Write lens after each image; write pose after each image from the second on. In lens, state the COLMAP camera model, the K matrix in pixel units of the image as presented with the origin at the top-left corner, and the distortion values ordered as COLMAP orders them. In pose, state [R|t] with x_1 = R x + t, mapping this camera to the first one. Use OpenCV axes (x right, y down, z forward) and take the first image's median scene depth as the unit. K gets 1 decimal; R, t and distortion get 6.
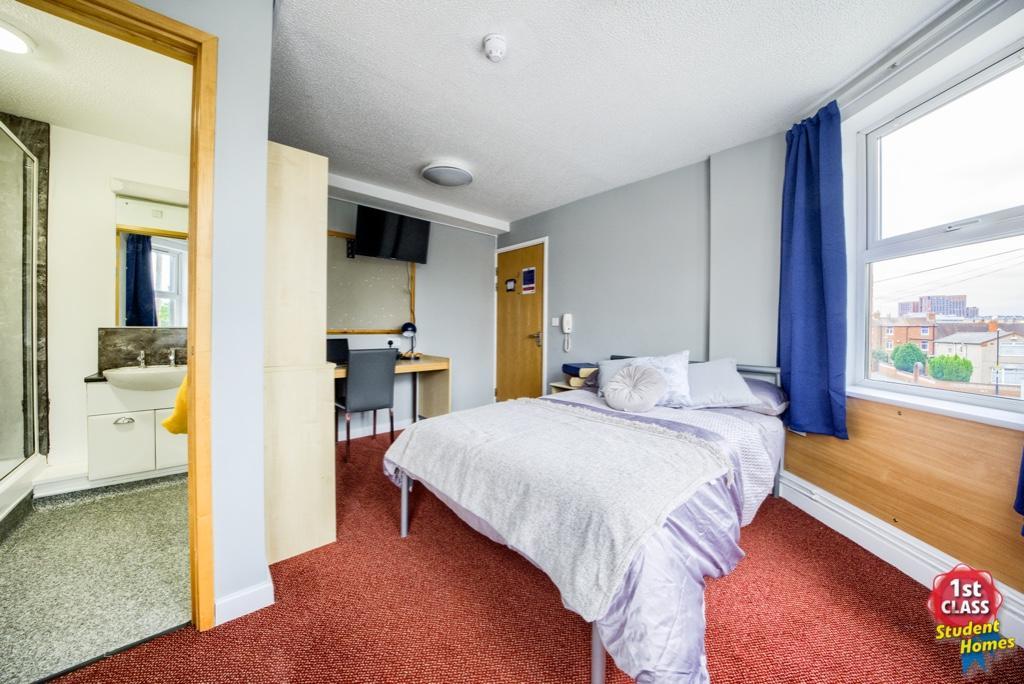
lens RADIAL K [[351.6, 0, 510.1], [0, 351.6, 335.2], [0, 0, 1]] dist [-0.016099, -0.000022]
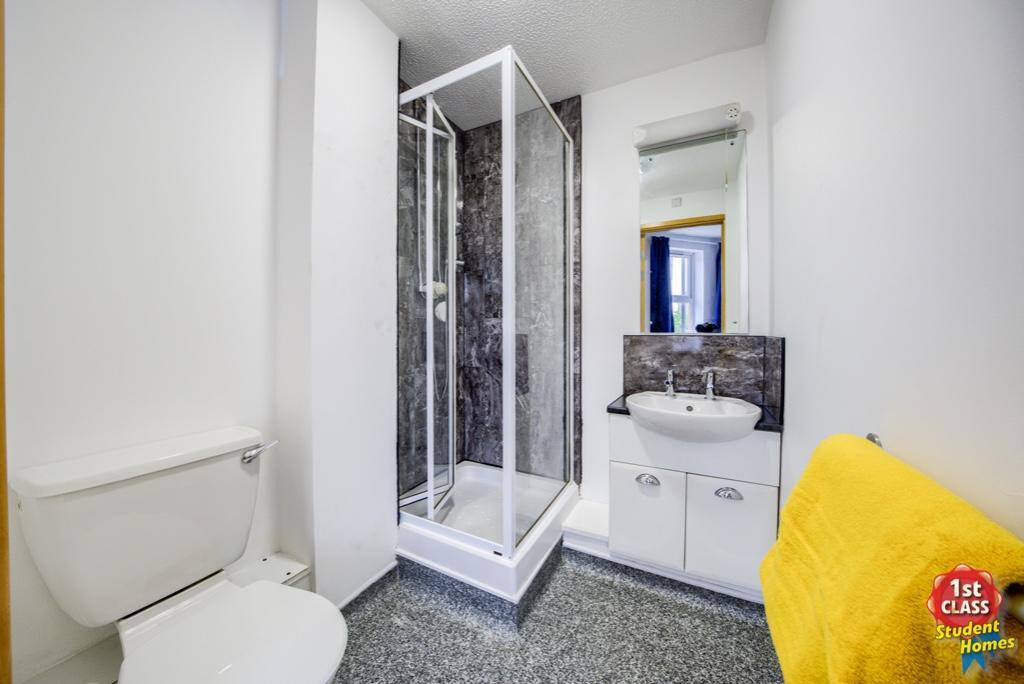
lens RADIAL K [[351.6, 0, 510.1], [0, 351.6, 335.2], [0, 0, 1]] dist [-0.016099, -0.000022]
pose [[0.345948, -0.006081, -0.938234, -0.600072], [-0.006910, 0.999935, -0.009028, -0.013059], [0.938228, 0.009606, 0.345884, 0.532541]]
